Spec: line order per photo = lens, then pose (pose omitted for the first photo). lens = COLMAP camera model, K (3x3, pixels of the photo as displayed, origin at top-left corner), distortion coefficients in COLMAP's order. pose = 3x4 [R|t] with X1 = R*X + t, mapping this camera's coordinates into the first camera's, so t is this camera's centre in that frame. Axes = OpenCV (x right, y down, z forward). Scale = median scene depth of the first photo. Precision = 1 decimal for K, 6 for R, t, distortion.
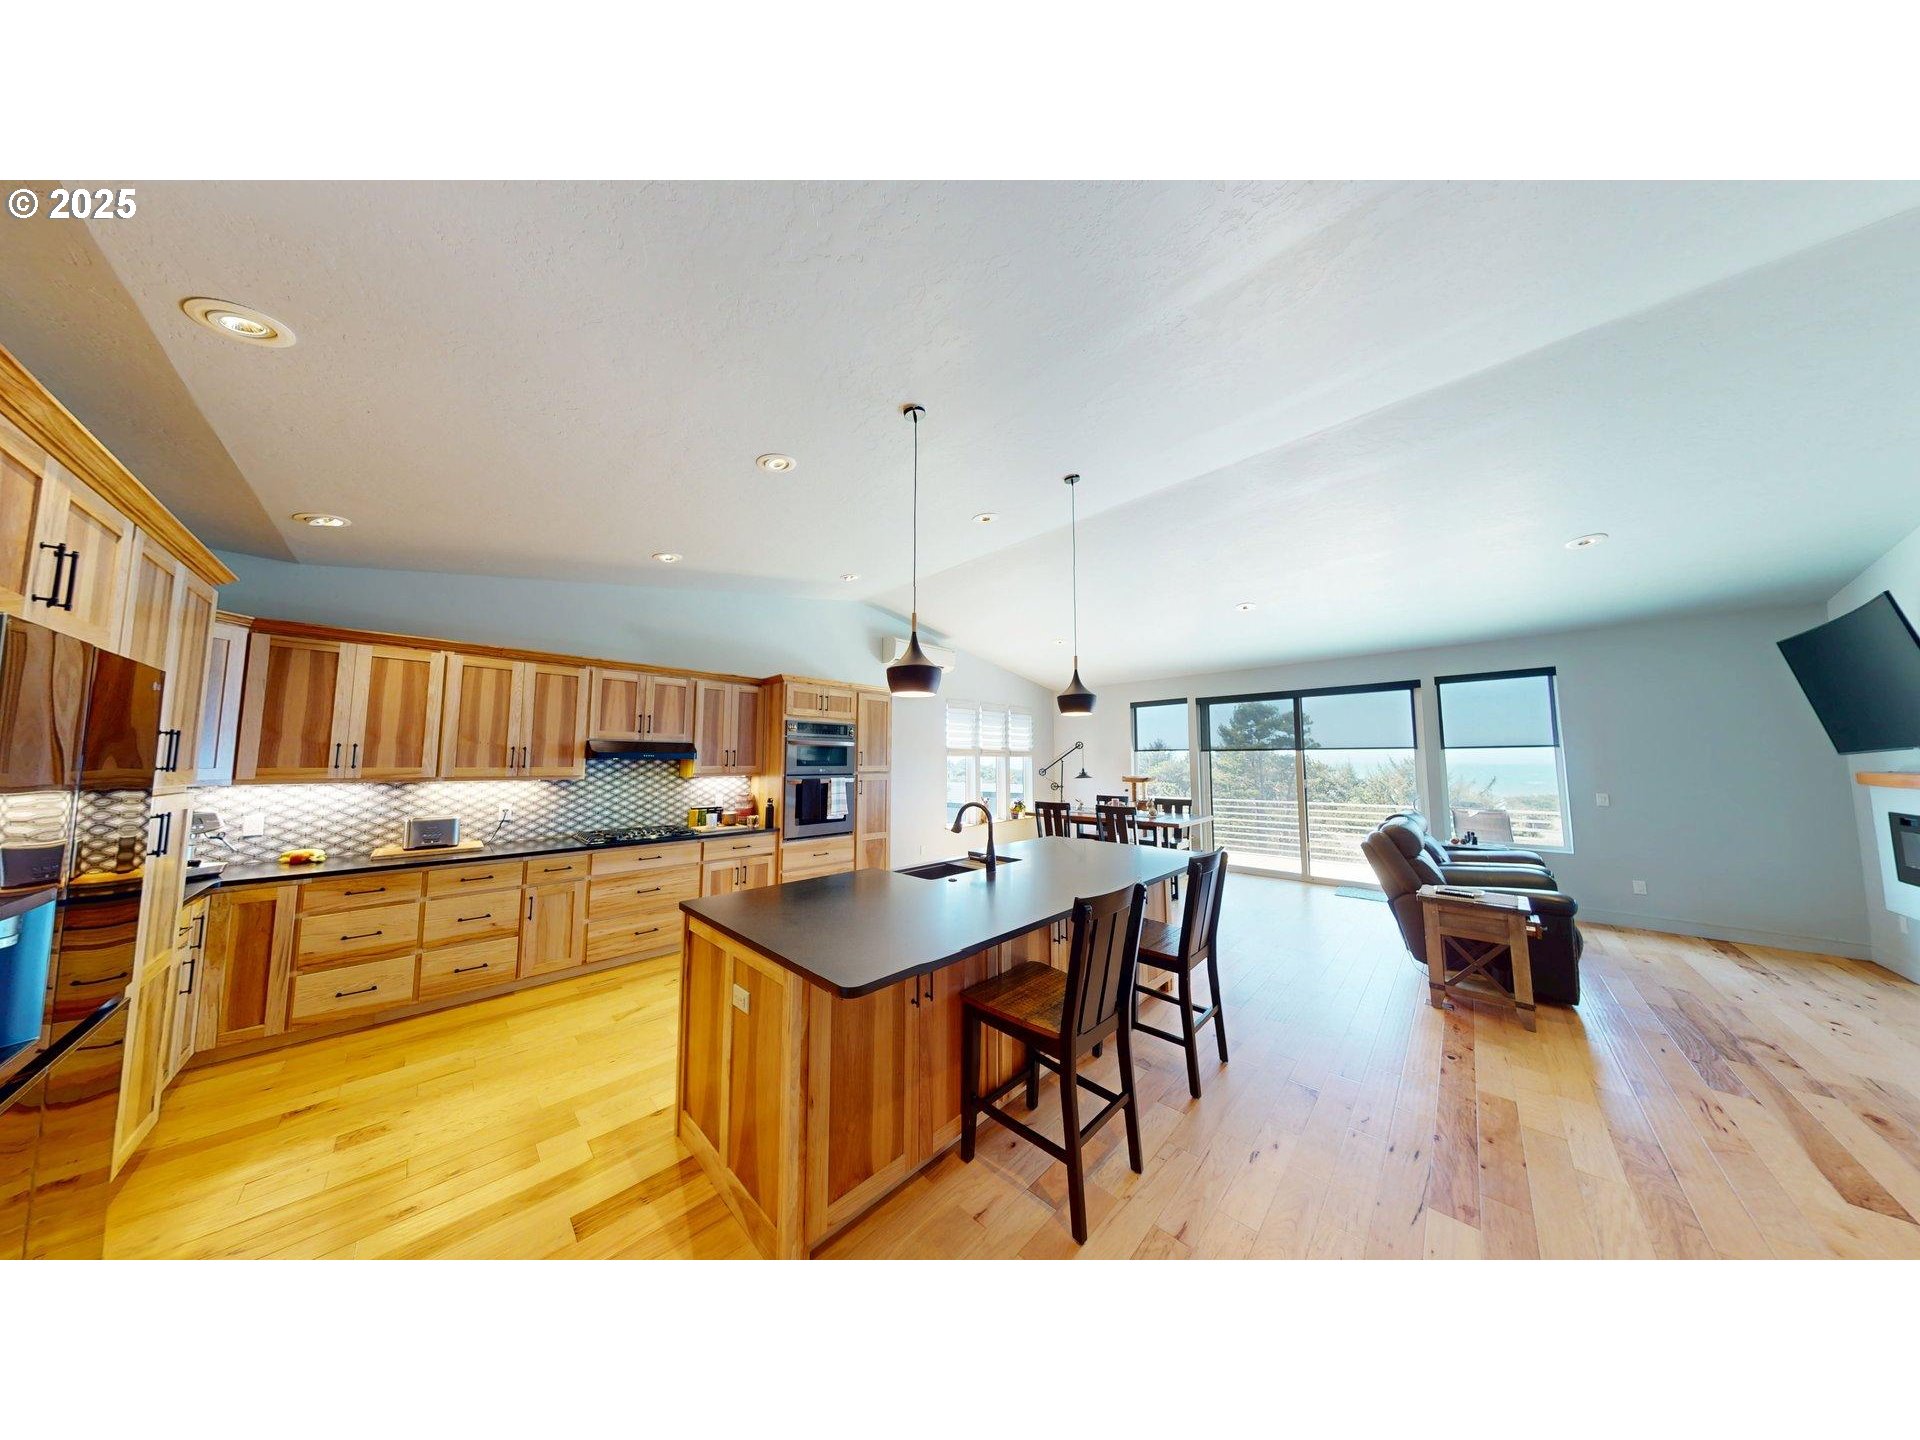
lens RADIAL K [[518.8, 0, 960.2], [0, 518.8, 722.1], [0, 0, 1]] dist [-0.000091, -0.000014]
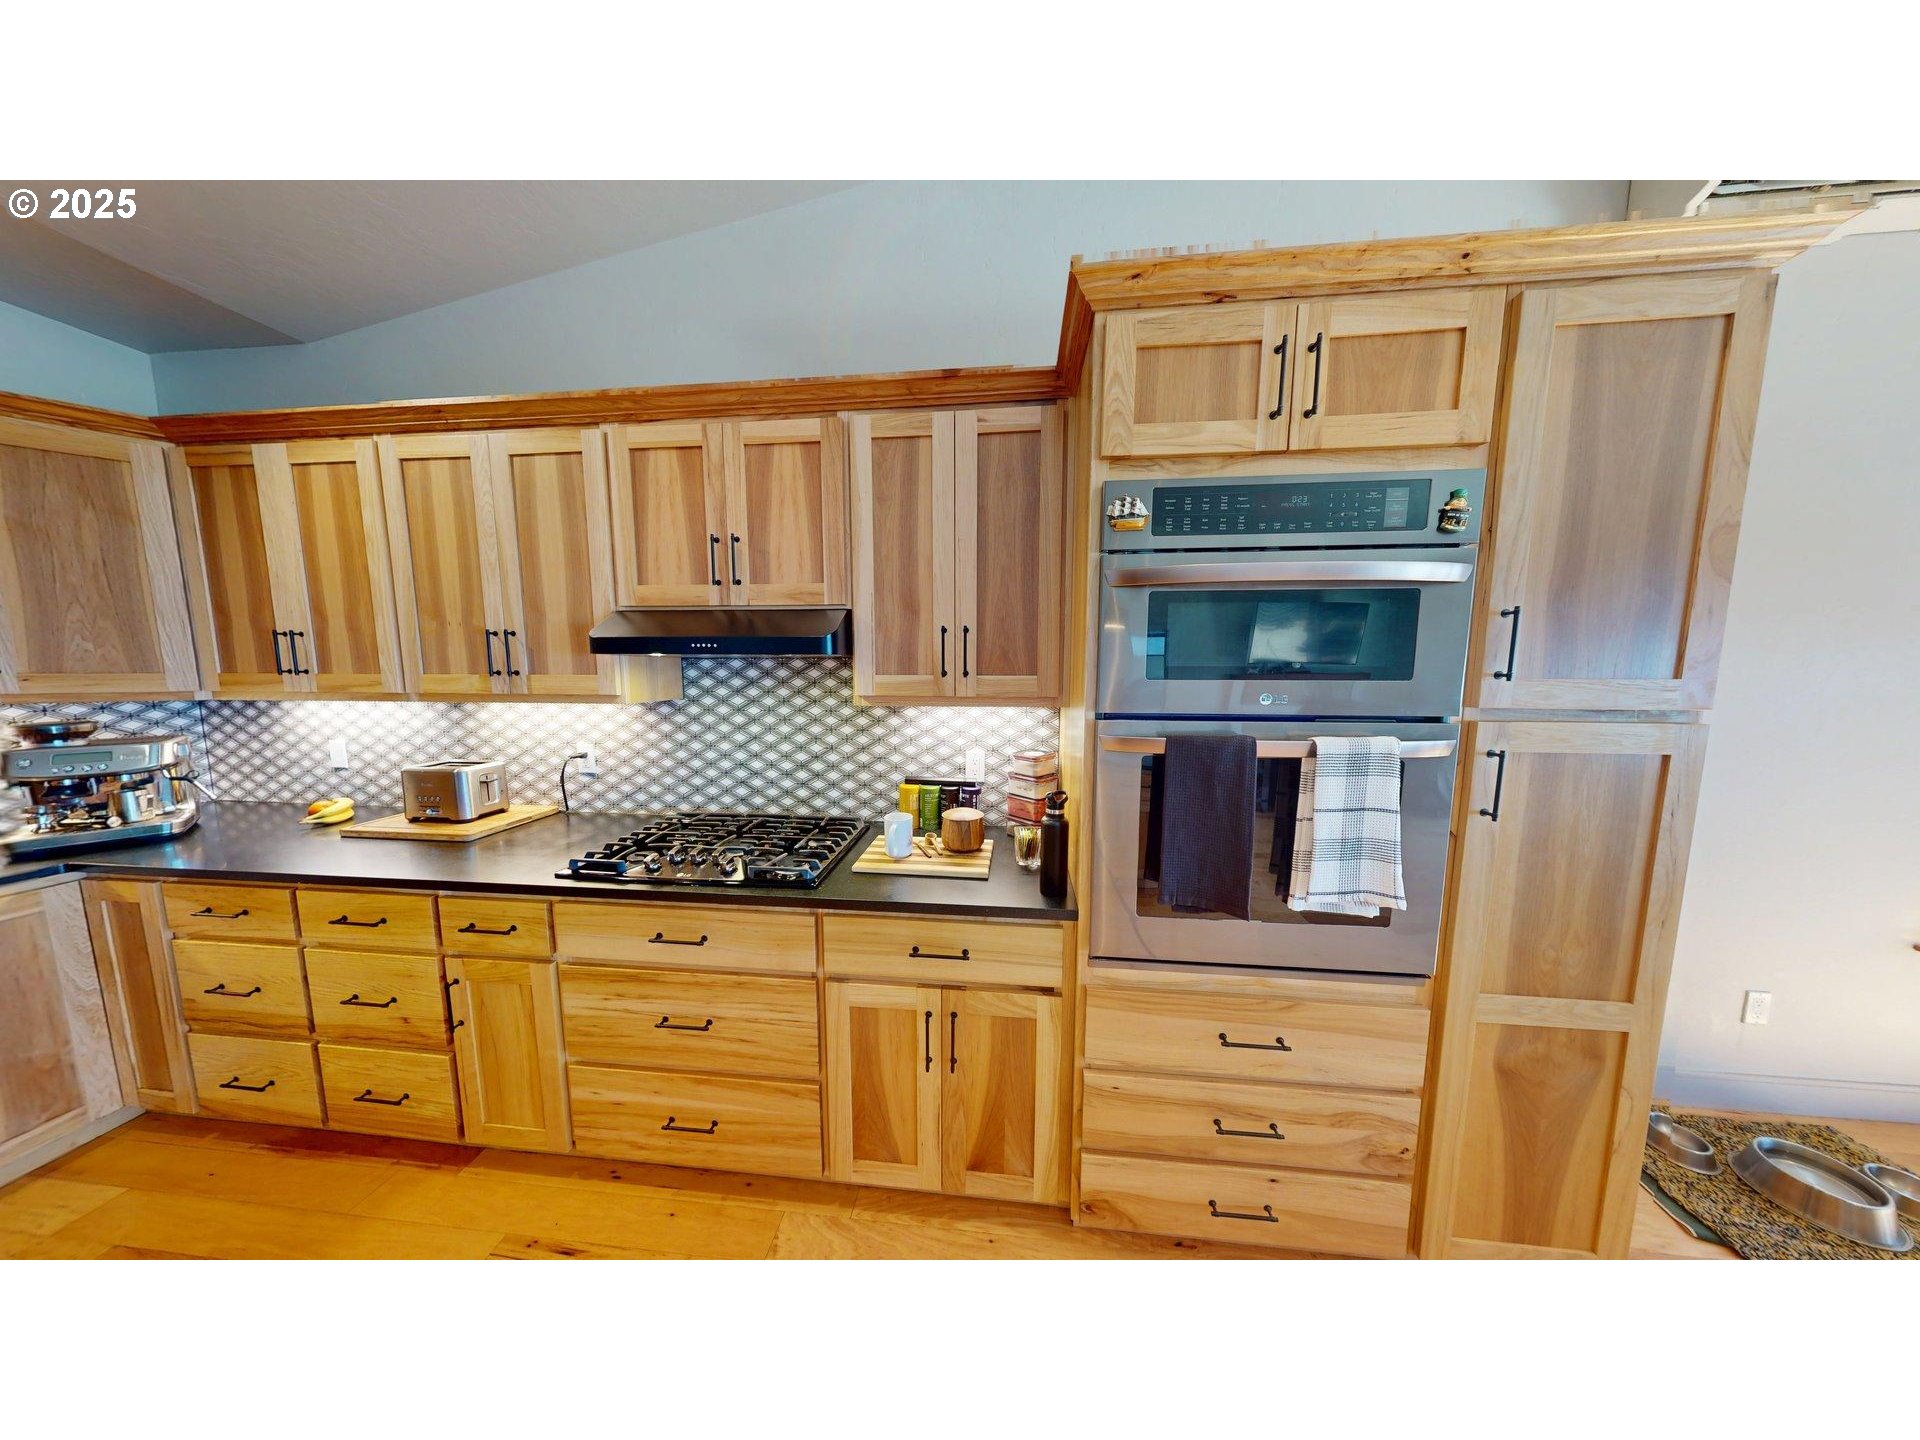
lens RADIAL K [[518.8, 0, 960.2], [0, 518.8, 722.1], [0, 0, 1]] dist [-0.000091, -0.000014]
pose [[0.621831, 0.082866, -0.778755, -0.195855], [0.059756, 0.986467, 0.152683, 0.068015], [0.780868, -0.141478, 0.608464, 0.849961]]
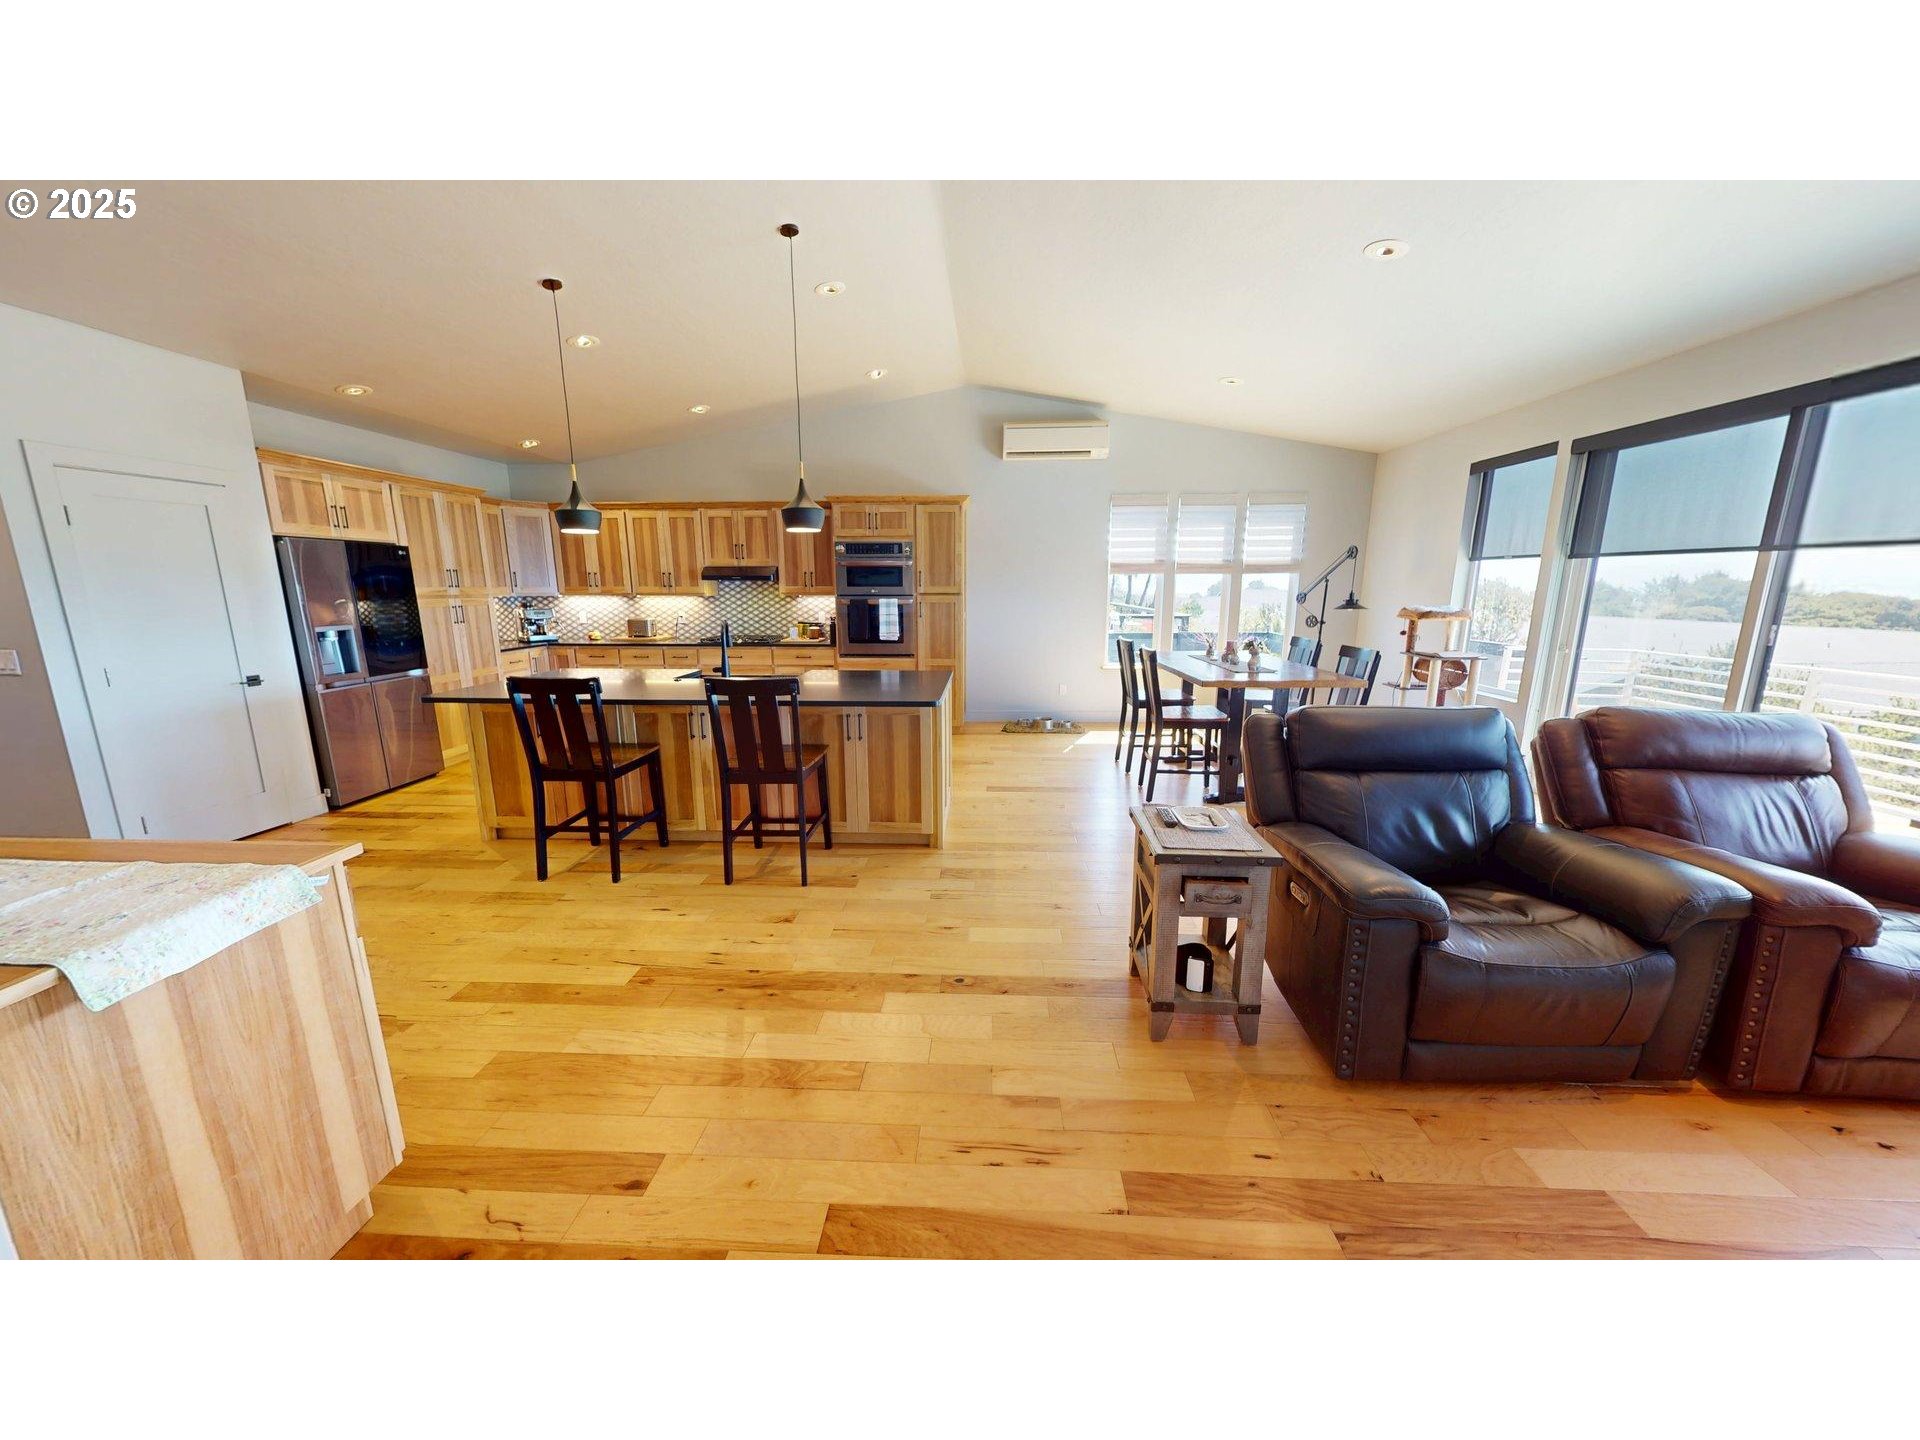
lens RADIAL K [[679.2, 0, 958.1], [0, 679.2, 723.5], [0, 0, 1]] dist [-0.000838, 0.000105]
pose [[0.661084, 0.151197, -0.734920, 0.956498], [0.059546, 0.965824, 0.252265, 0.020809], [0.747946, -0.210529, 0.629488, 0.267422]]
